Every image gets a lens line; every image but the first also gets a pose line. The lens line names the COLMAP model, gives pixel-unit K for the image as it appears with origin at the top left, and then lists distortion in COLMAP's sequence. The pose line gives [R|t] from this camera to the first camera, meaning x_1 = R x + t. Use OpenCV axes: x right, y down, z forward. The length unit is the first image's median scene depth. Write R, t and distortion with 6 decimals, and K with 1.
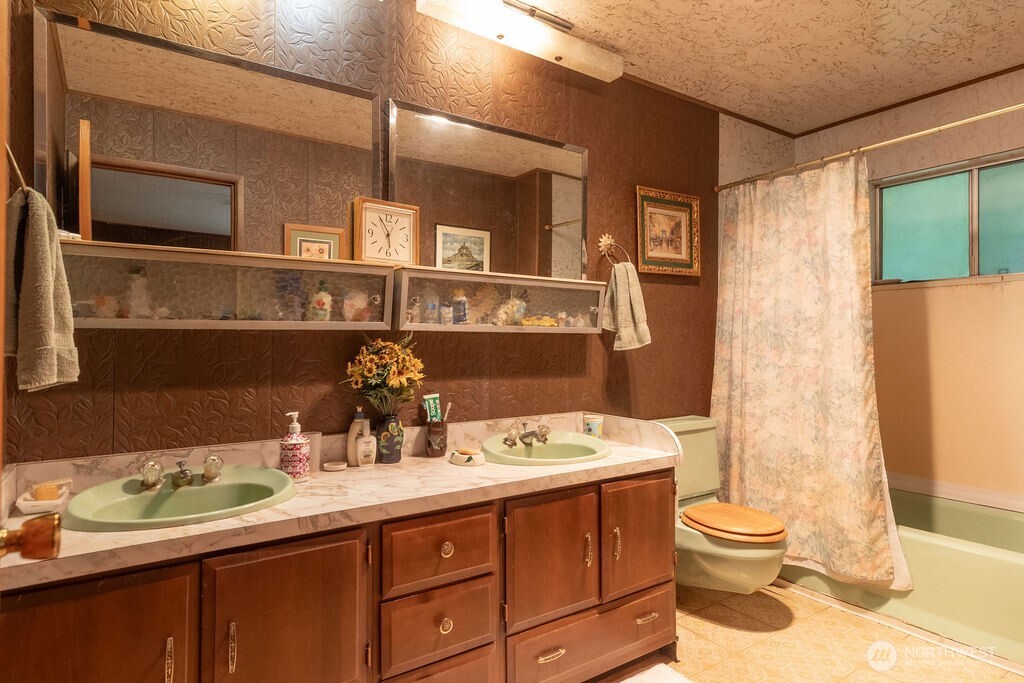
lens RADIAL K [[583.4, 0, 515.3], [0, 583.4, 336.6], [0, 0, 1]] dist [0.009847, 0.000571]
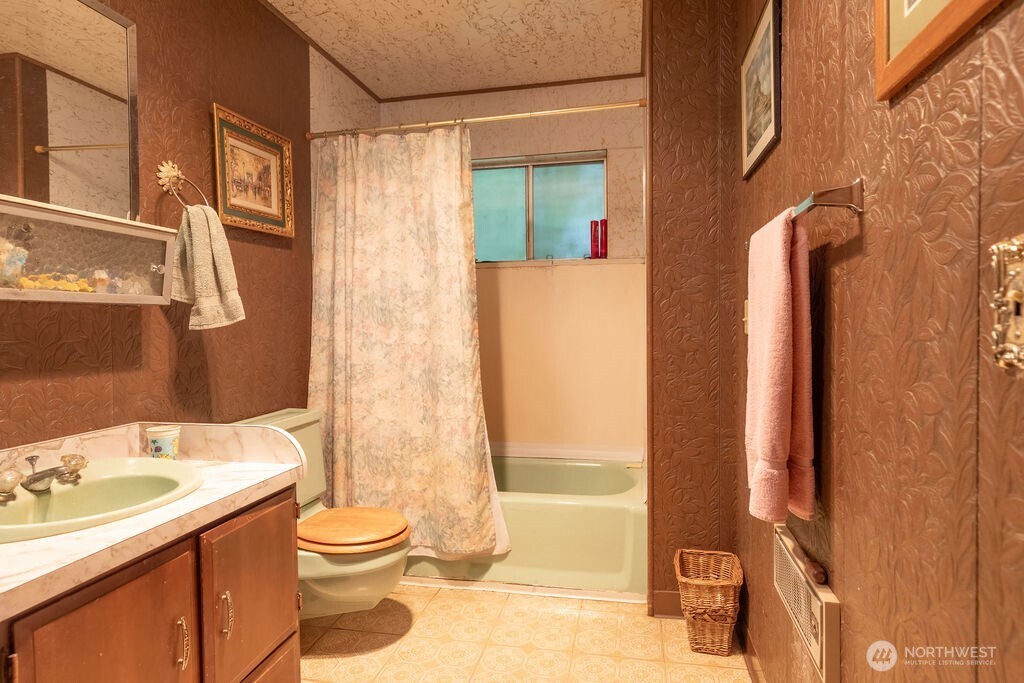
lens RADIAL K [[583.4, 0, 515.3], [0, 583.4, 336.6], [0, 0, 1]] dist [0.009847, 0.000571]
pose [[0.723685, -0.025797, 0.689649, -0.031831], [0.004787, 0.999465, 0.032363, 0.010831], [-0.690114, -0.020119, 0.723421, 0.219587]]
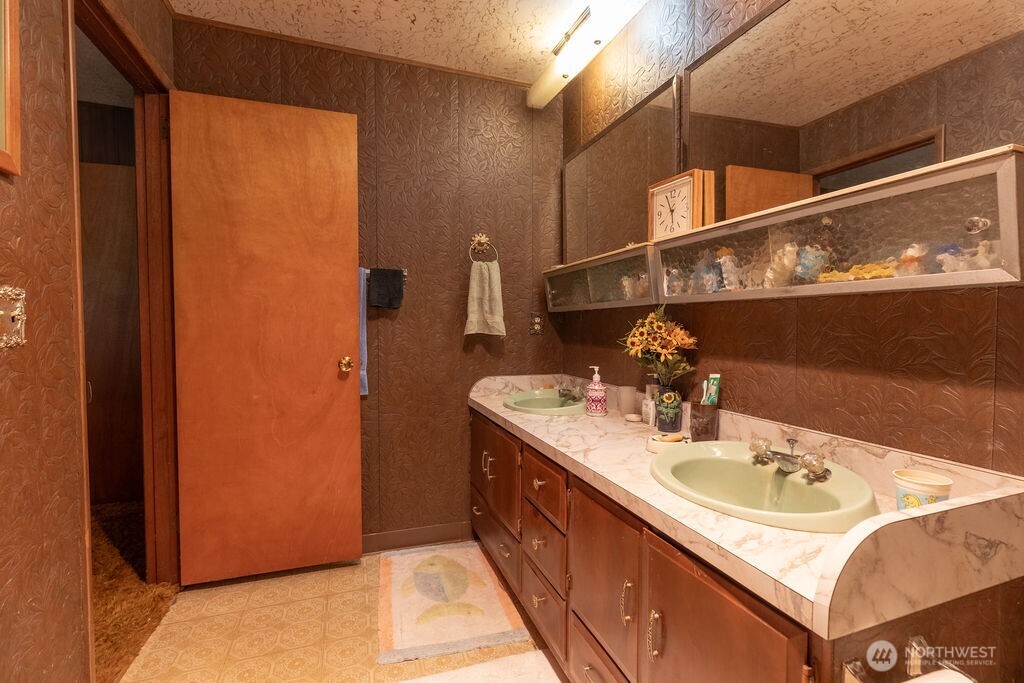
lens RADIAL K [[469.8, 0, 512.1], [0, 469.8, 336.9], [0, 0, 1]] dist [0.003650, 0.000228]
pose [[-0.268138, 0.027471, -0.962989, 0.516779], [0.012497, 0.999608, 0.025036, 0.017811], [0.963299, -0.005321, -0.268376, 0.747056]]
